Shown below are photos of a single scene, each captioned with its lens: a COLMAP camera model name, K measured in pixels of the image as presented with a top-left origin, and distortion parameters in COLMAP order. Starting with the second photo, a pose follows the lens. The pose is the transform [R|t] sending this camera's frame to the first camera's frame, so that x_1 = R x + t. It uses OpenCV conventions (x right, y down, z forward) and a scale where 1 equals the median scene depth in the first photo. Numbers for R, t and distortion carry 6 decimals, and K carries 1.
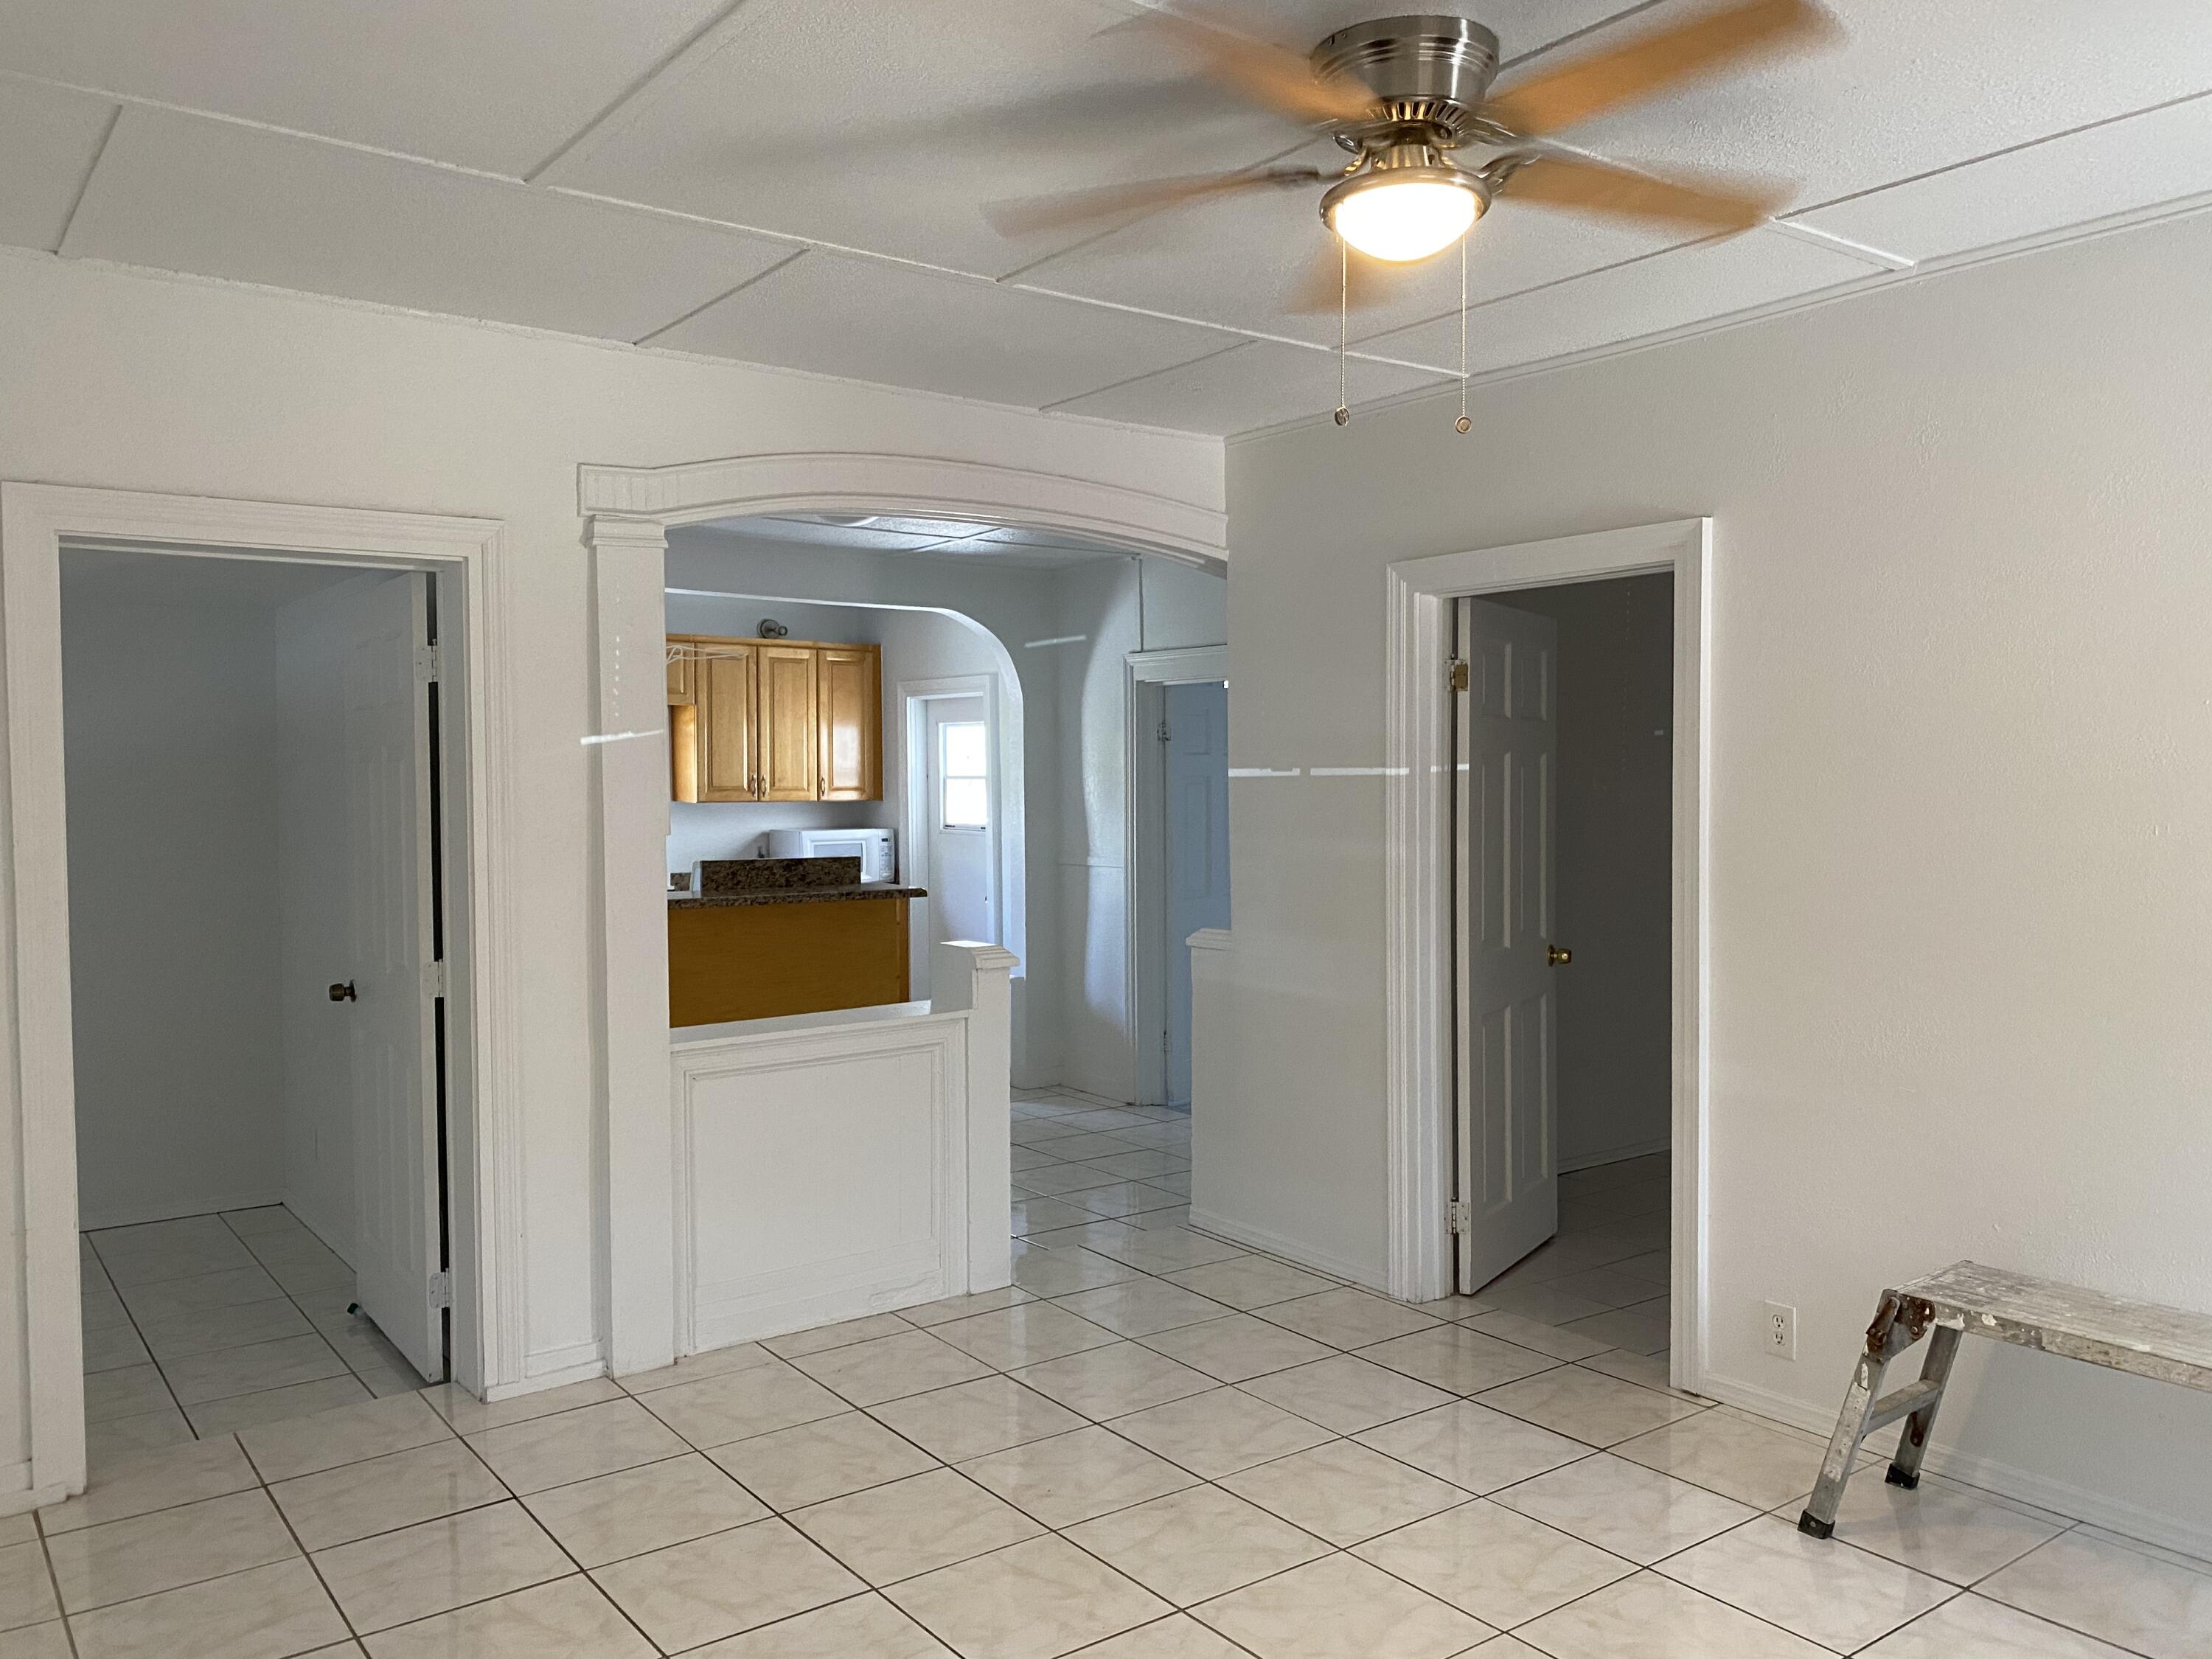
lens RADIAL K [[1683.3, 0, 1106.0], [0, 1683.3, 829.5], [0, 0, 1]] dist [0.066322, -0.102235]
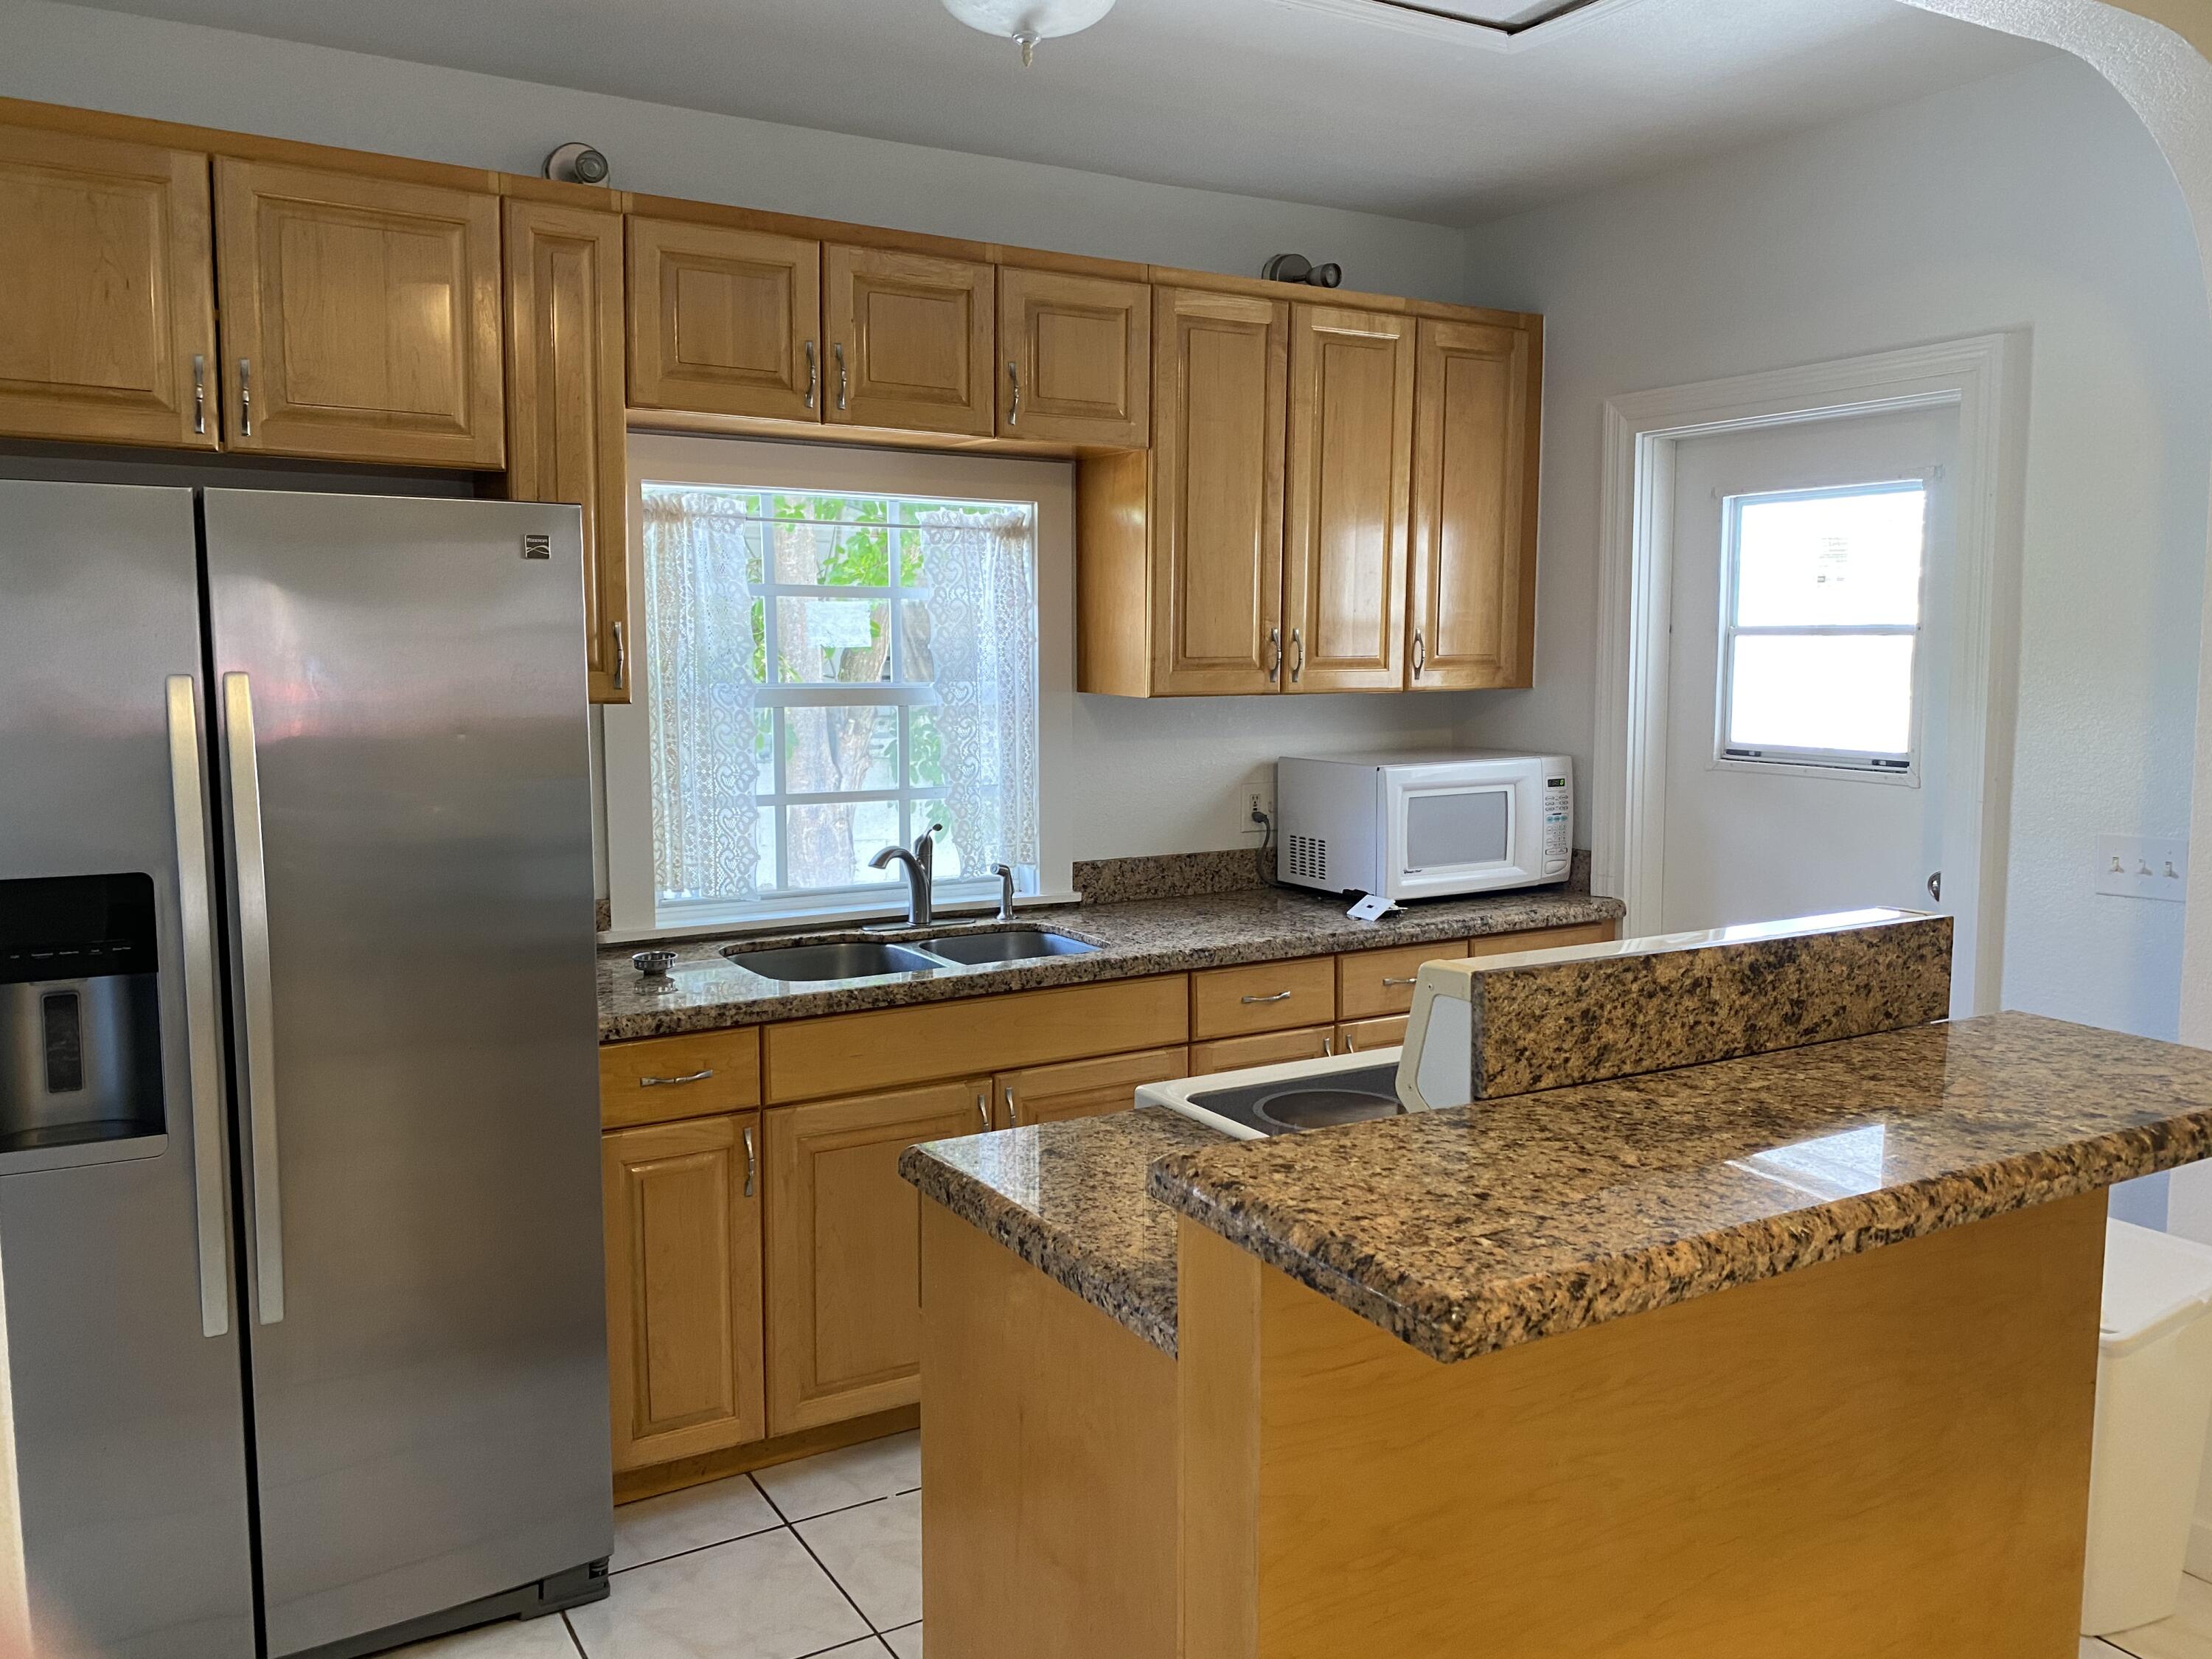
lens RADIAL K [[1683.3, 0, 1106.0], [0, 1683.3, 829.5], [0, 0, 1]] dist [0.066322, -0.102235]
pose [[0.993774, 0.009141, -0.111039, -0.202247], [-0.000767, 0.997166, 0.075224, -0.014397], [0.111412, -0.074670, 0.990965, 0.584734]]
